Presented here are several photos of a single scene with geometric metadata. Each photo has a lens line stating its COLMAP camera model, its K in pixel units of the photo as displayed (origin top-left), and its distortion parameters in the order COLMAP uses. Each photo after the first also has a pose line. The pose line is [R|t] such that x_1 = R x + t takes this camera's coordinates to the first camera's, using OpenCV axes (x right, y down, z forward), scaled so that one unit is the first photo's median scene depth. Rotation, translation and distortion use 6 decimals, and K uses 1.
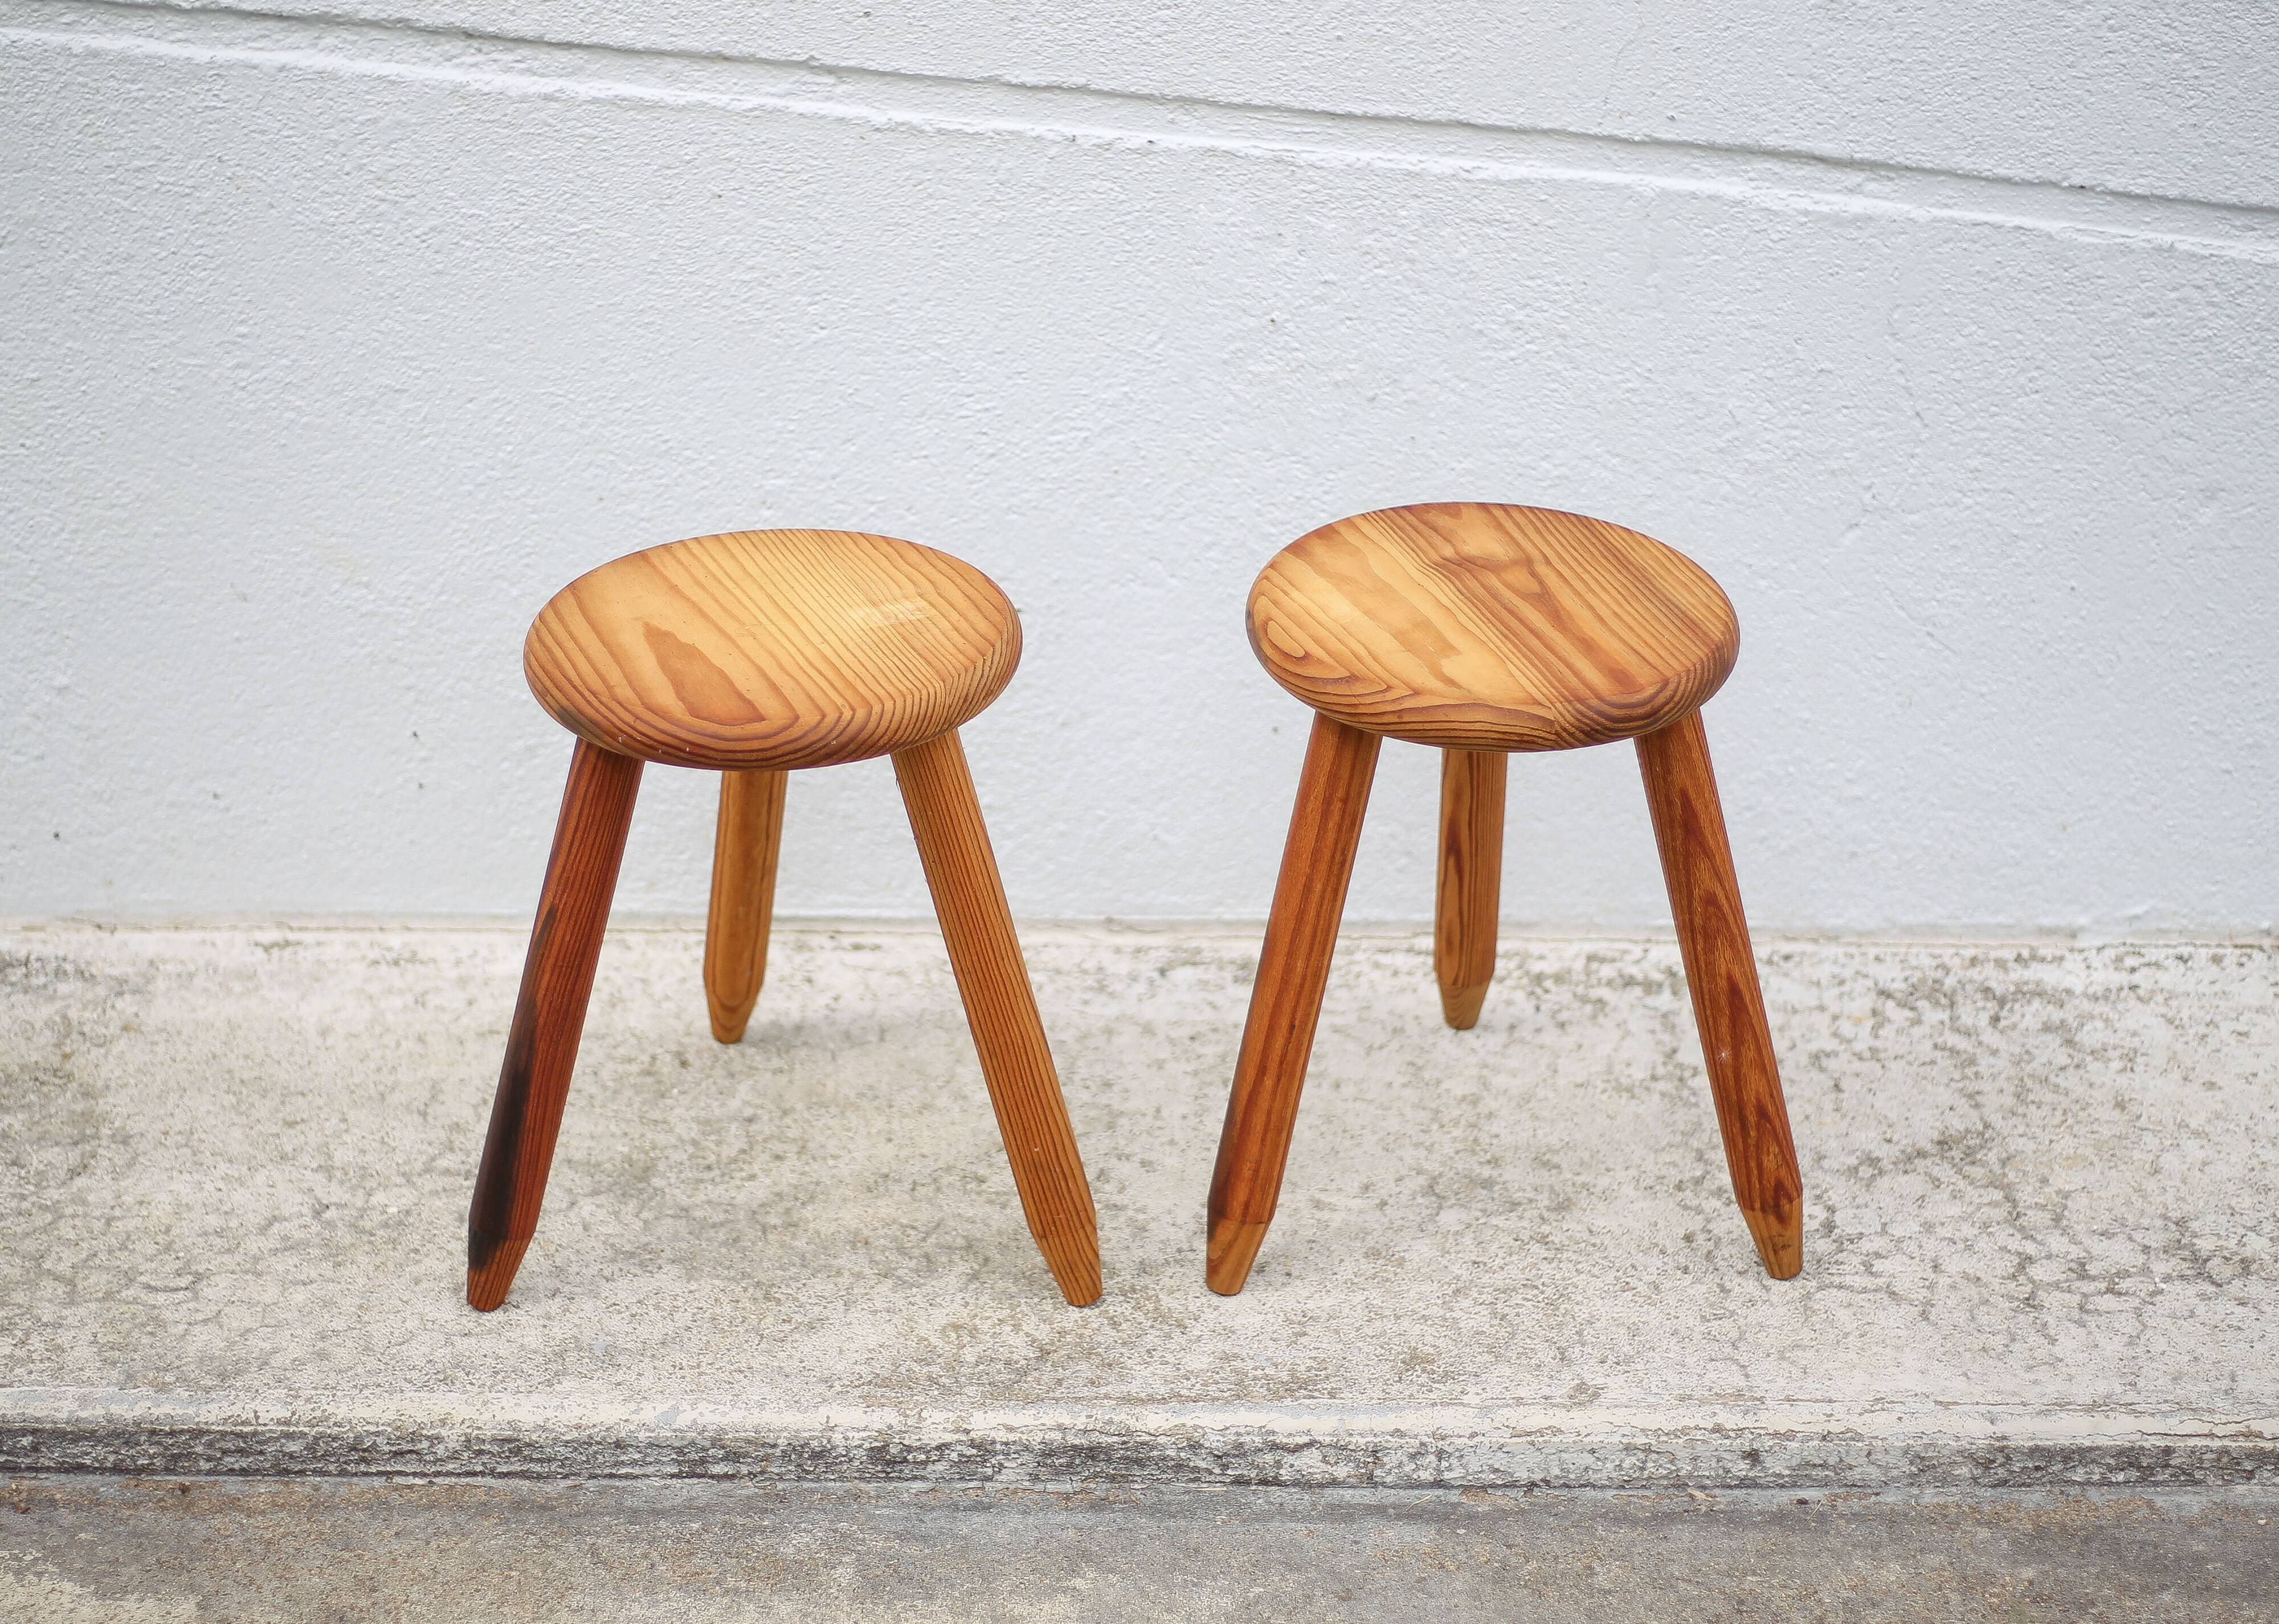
lens RADIAL K [[4659.6, 0, 1037.7], [0, 4659.6, 821.6], [0, 0, 1]] dist [-0.126264, 0.079783]
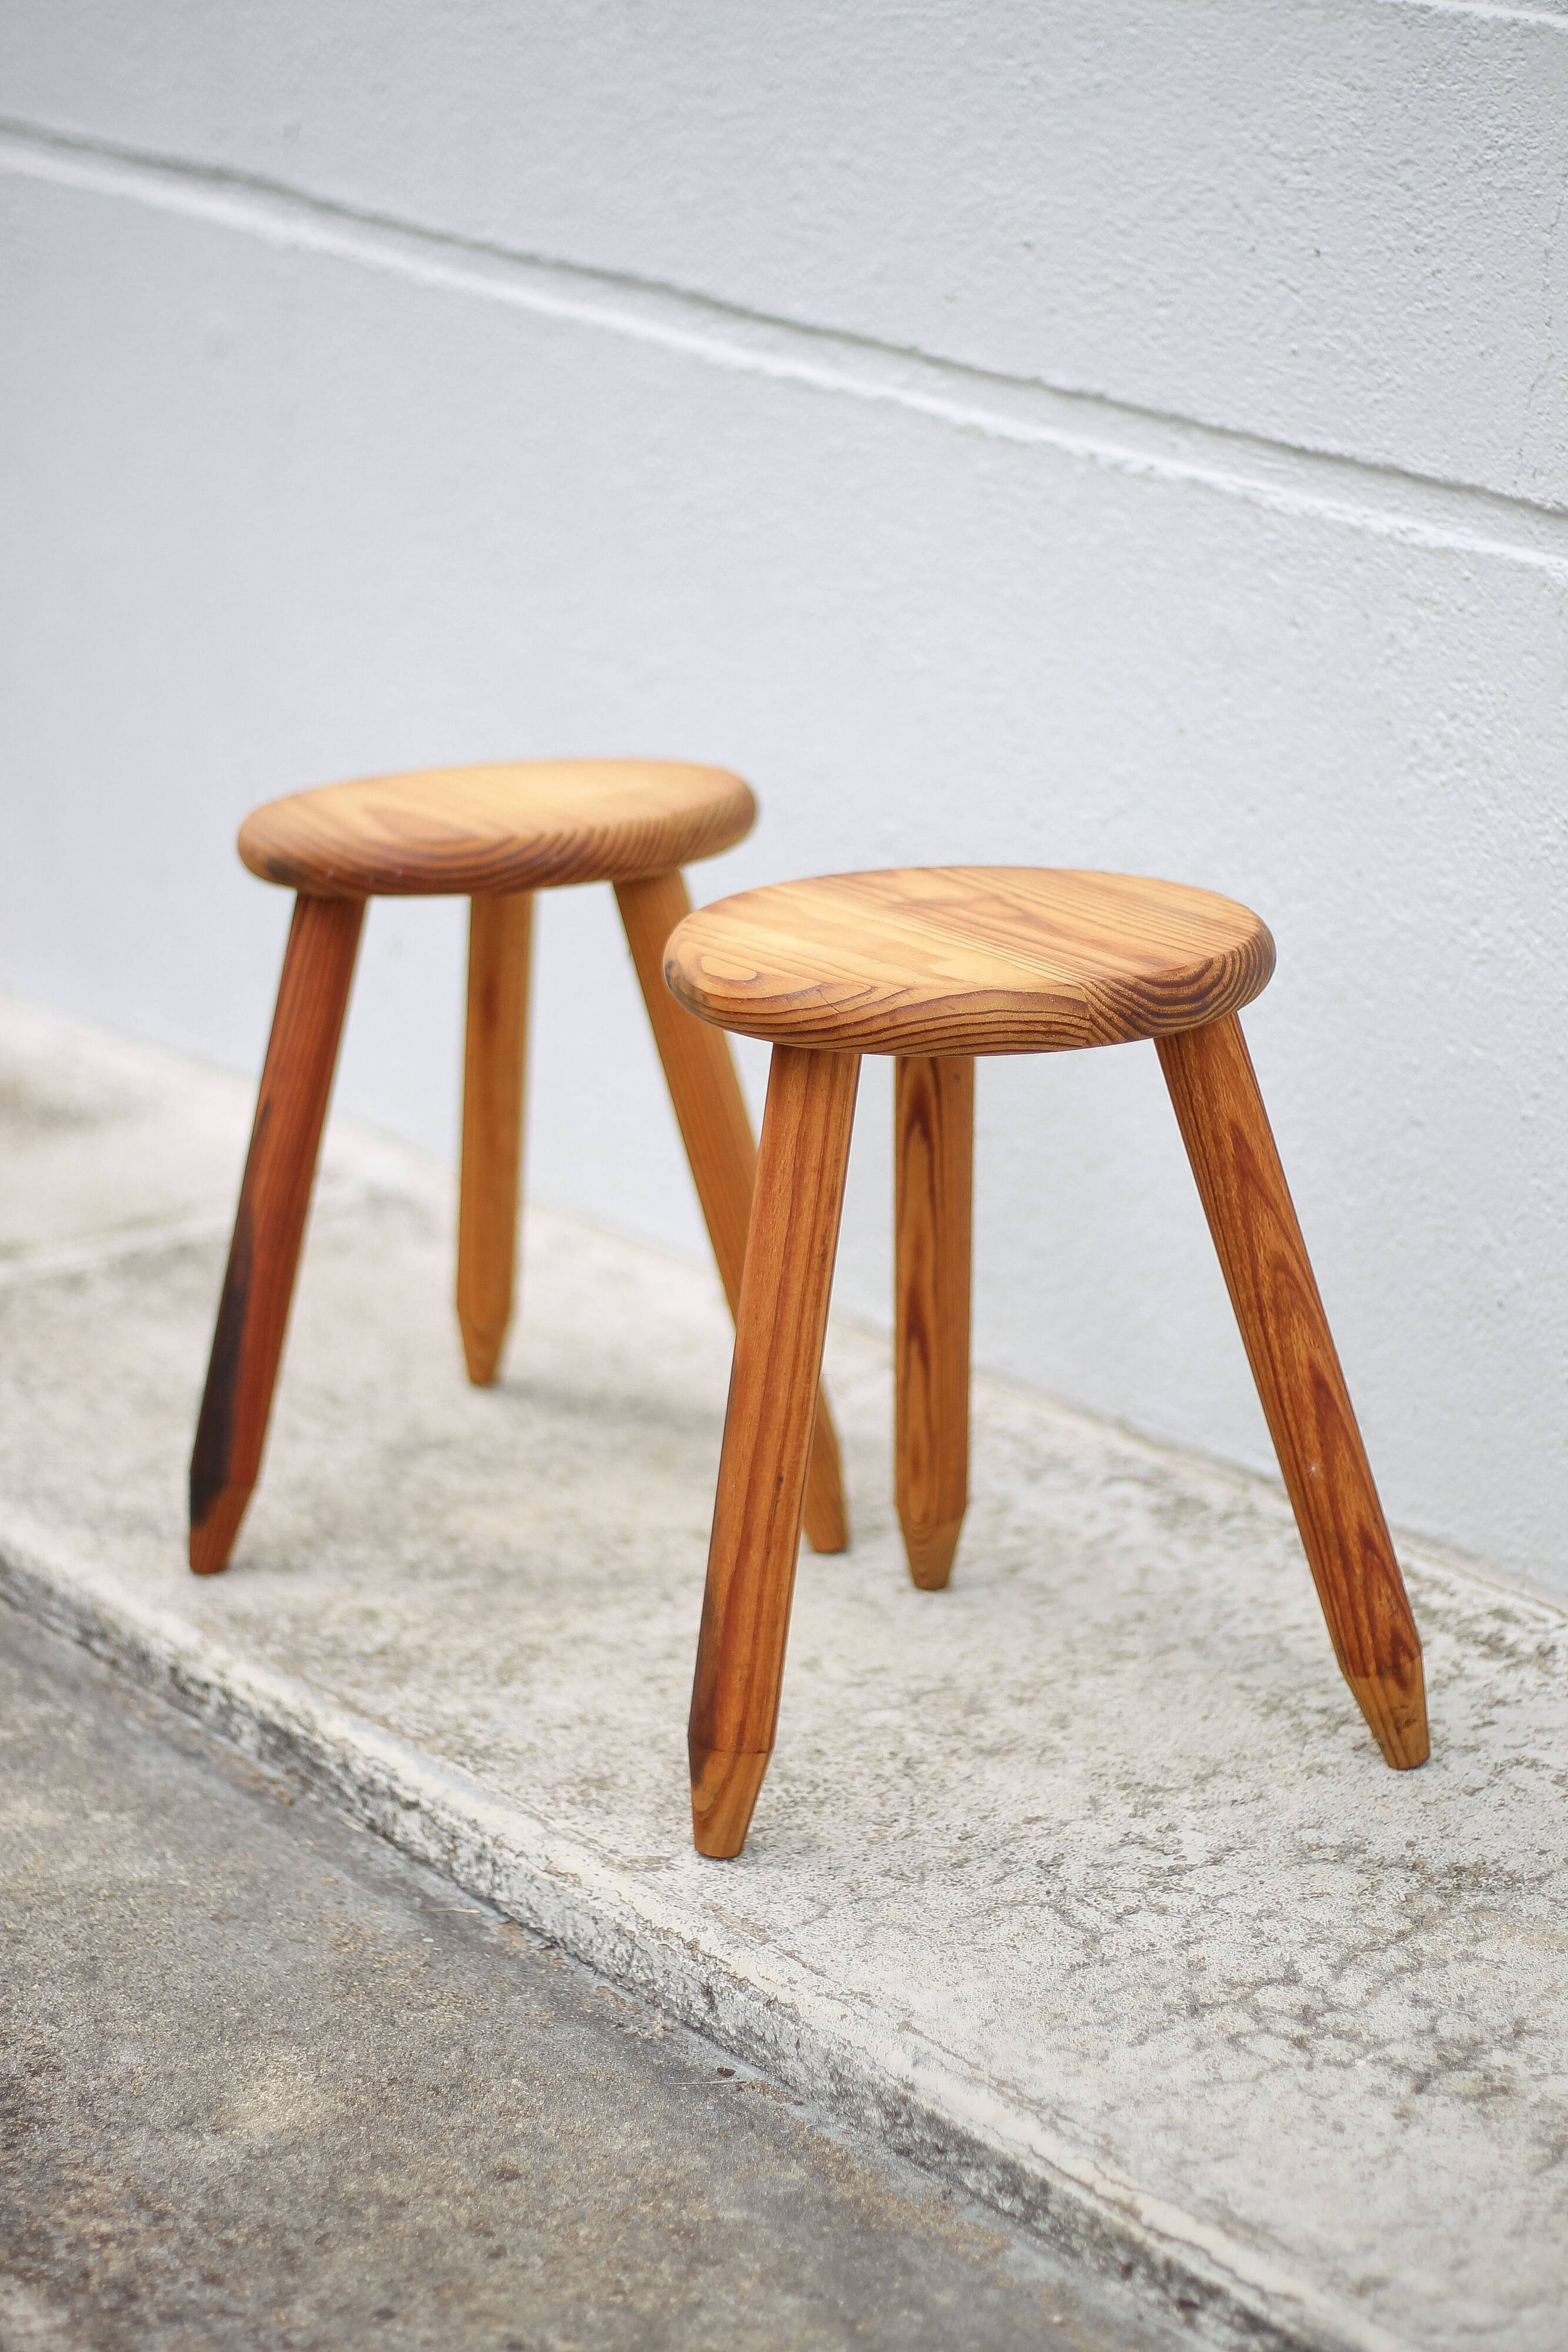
lens RADIAL K [[4459.4, 0, 784.0], [0, 4459.4, 1176.0], [0, 0, 1]] dist [-0.106580, -0.178047]
pose [[0.604897, 0.203011, -0.769991, 0.660792], [-0.340228, 0.940143, -0.019408, 0.017626], [0.719961, 0.273712, 0.637760, 0.469039]]
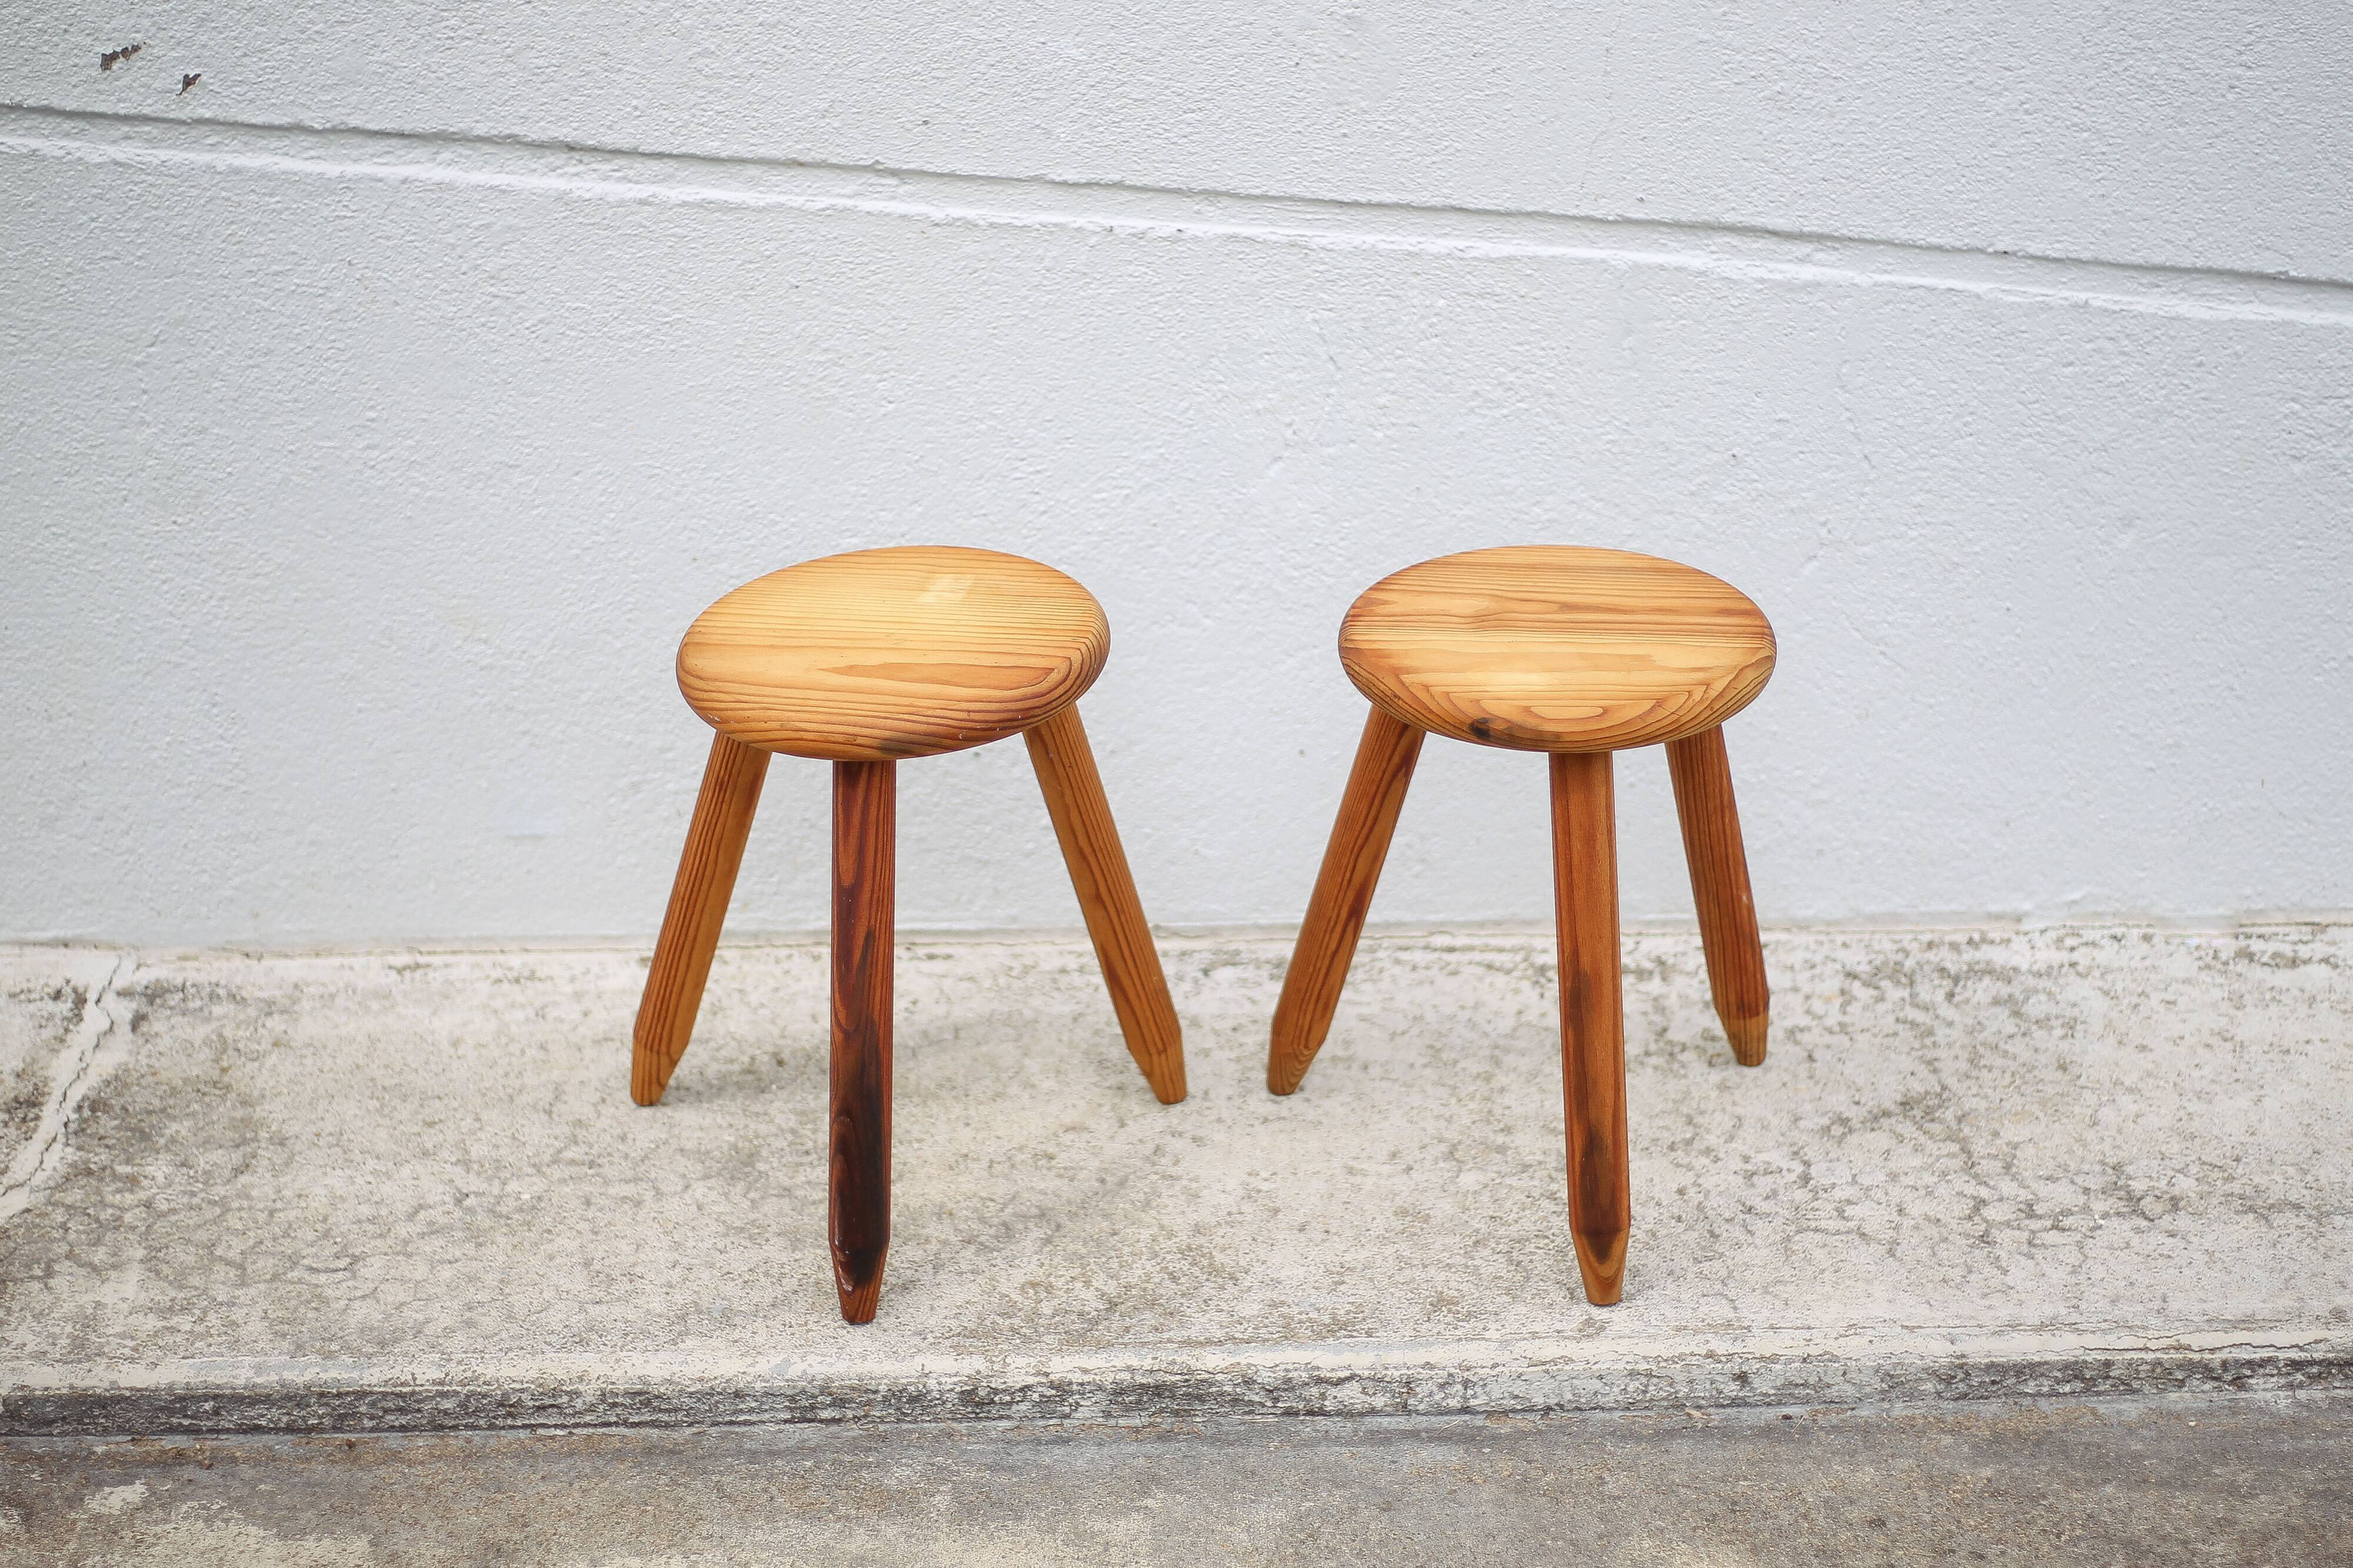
lens RADIAL K [[4543.2, 0, 1153.6], [0, 4543.2, 793.9], [0, 0, 1]] dist [-0.124288, 0.078805]
pose [[0.999470, -0.023340, 0.022694, -0.010321], [0.023809, 0.999503, -0.020648, 0.012952], [-0.022201, 0.021177, 0.999529, -0.097231]]
